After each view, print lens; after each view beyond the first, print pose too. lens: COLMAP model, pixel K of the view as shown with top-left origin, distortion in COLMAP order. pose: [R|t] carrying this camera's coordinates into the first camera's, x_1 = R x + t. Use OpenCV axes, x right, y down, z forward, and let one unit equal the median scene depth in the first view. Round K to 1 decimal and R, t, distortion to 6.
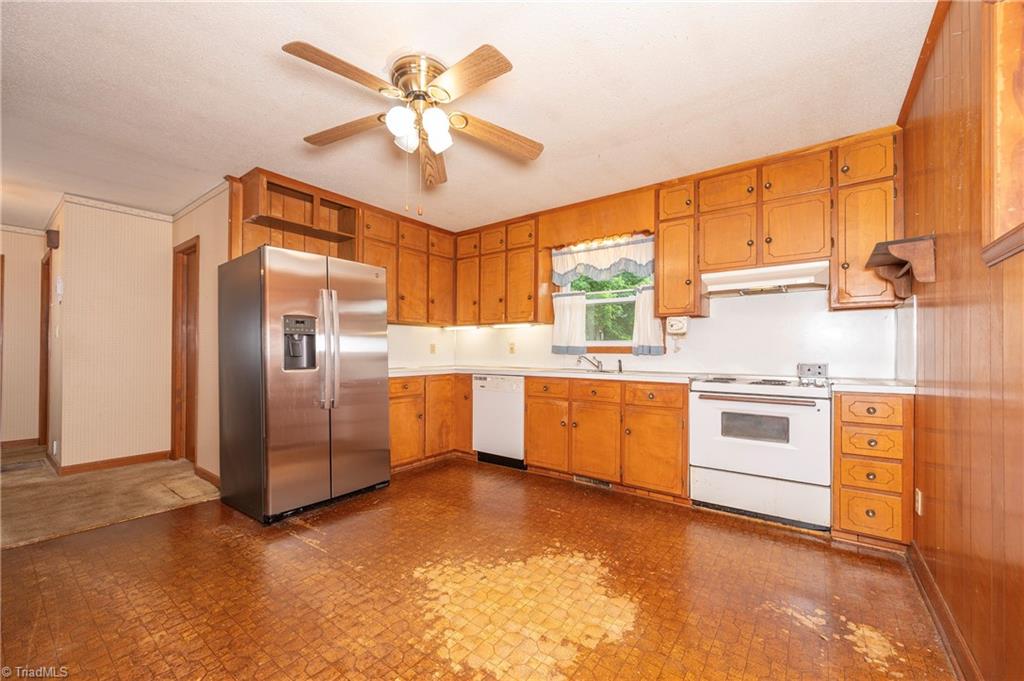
lens RADIAL K [[402.1, 0, 512.0], [0, 402.1, 340.5], [0, 0, 1]] dist [0.000159, 0.000028]
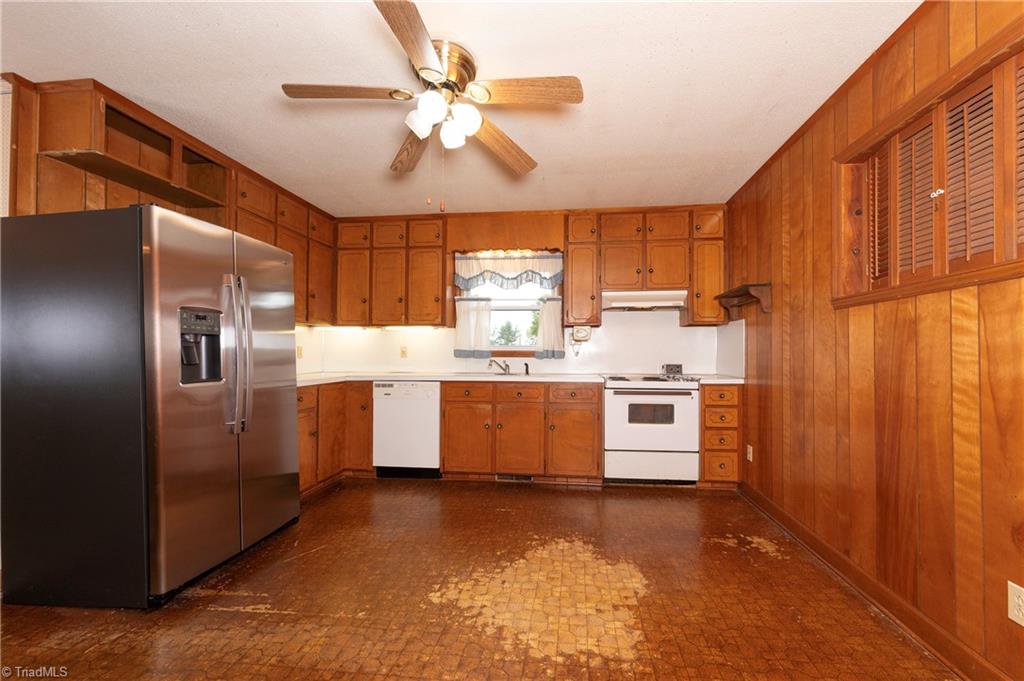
lens RADIAL K [[415.1, 0, 512.0], [0, 415.1, 340.5], [0, 0, 1]] dist [0.000383, 0.000062]
pose [[0.859292, 0.014904, 0.511268, -0.410332], [-0.013669, 0.999888, -0.006174, -0.007155], [-0.511302, -0.001683, 0.859399, 0.065086]]
